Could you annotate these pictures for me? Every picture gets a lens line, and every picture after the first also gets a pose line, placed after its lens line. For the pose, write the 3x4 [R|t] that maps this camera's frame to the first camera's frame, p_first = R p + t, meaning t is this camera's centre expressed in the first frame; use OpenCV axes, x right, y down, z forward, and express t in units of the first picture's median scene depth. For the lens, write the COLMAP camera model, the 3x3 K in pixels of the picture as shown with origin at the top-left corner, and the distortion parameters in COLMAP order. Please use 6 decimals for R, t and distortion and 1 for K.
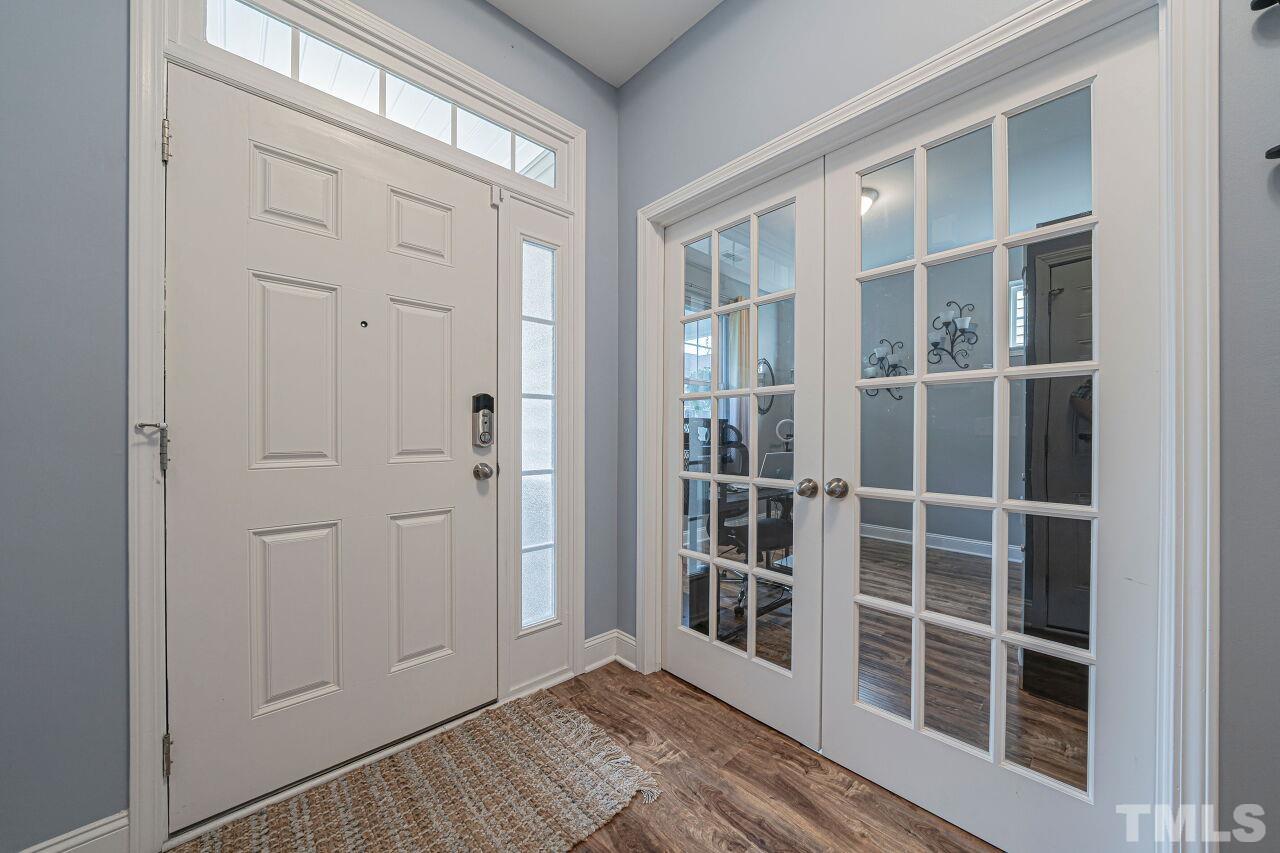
lens RADIAL K [[442.6, 0, 638.4], [0, 442.6, 436.0], [0, 0, 1]] dist [-0.010932, 0.000250]
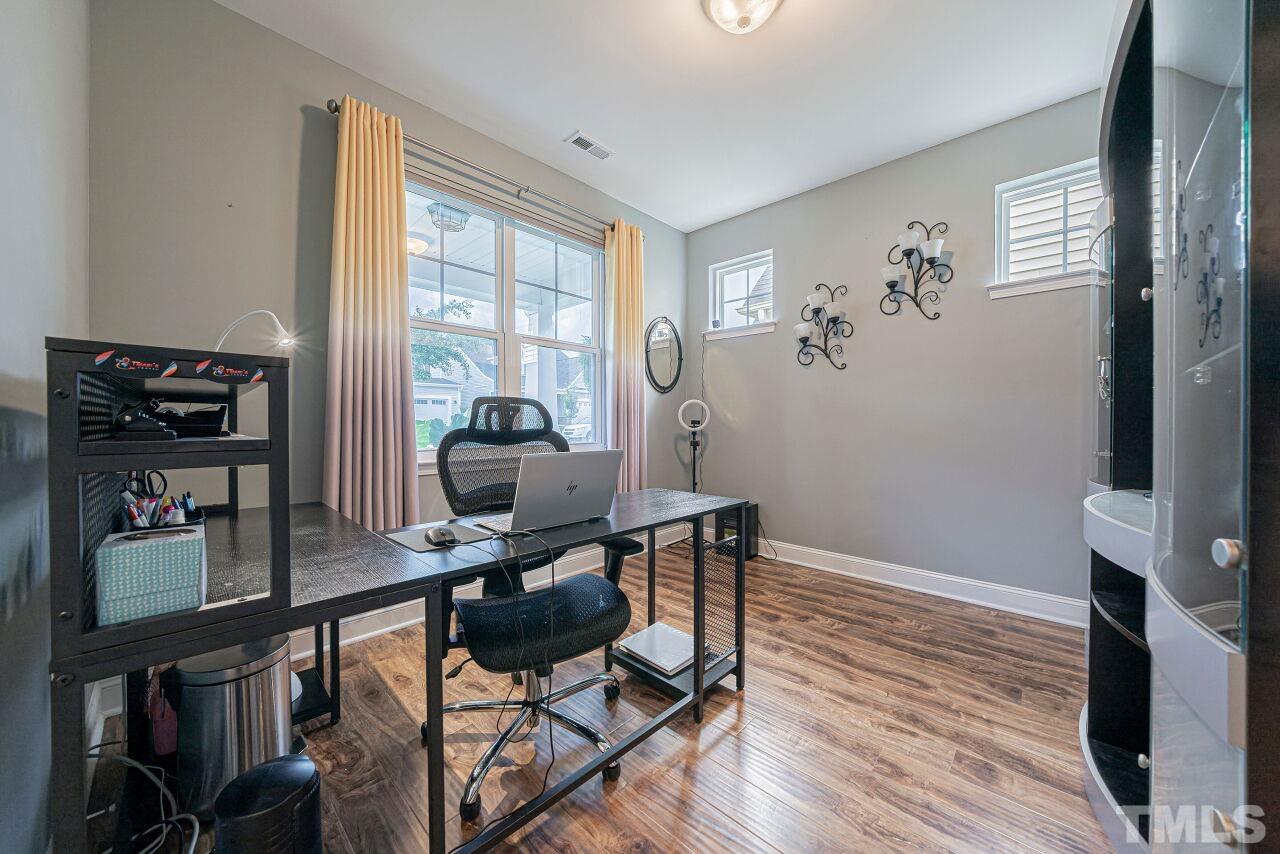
lens RADIAL K [[446.4, 0, 640.8], [0, 446.4, 424.2], [0, 0, 1]] dist [-0.015860, 0.002833]
pose [[0.996812, 0.003786, 0.079698, 0.522587], [-0.003109, 0.999958, -0.008617, 0.021781], [-0.079728, 0.008342, 0.996782, 0.780968]]
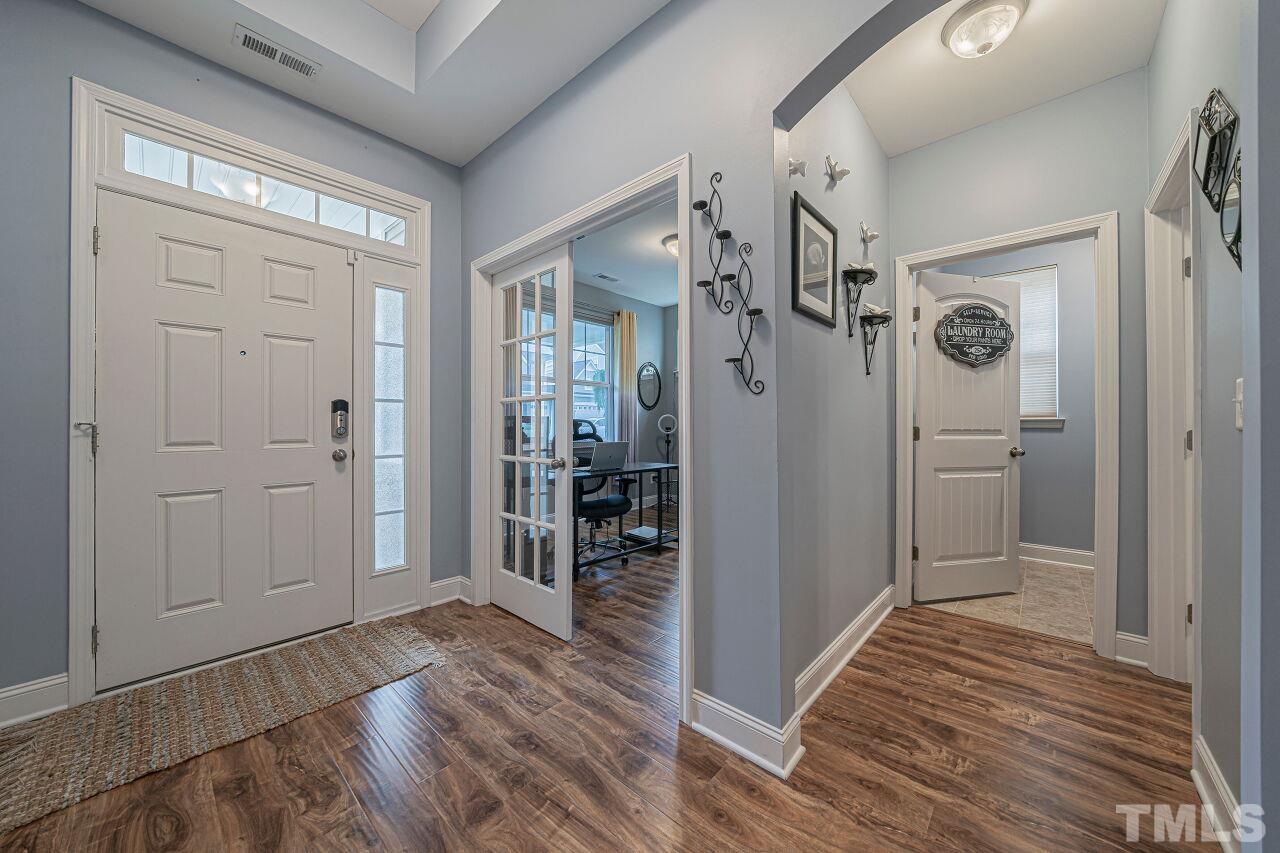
lens RADIAL K [[446.4, 0, 637.1], [0, 446.4, 424.9], [0, 0, 1]] dist [-0.012722, 0.001387]
pose [[0.996849, -0.002301, 0.079284, 0.436146], [0.002811, 0.999976, -0.006316, -0.003851], [-0.079268, 0.006519, 0.996832, -0.434197]]
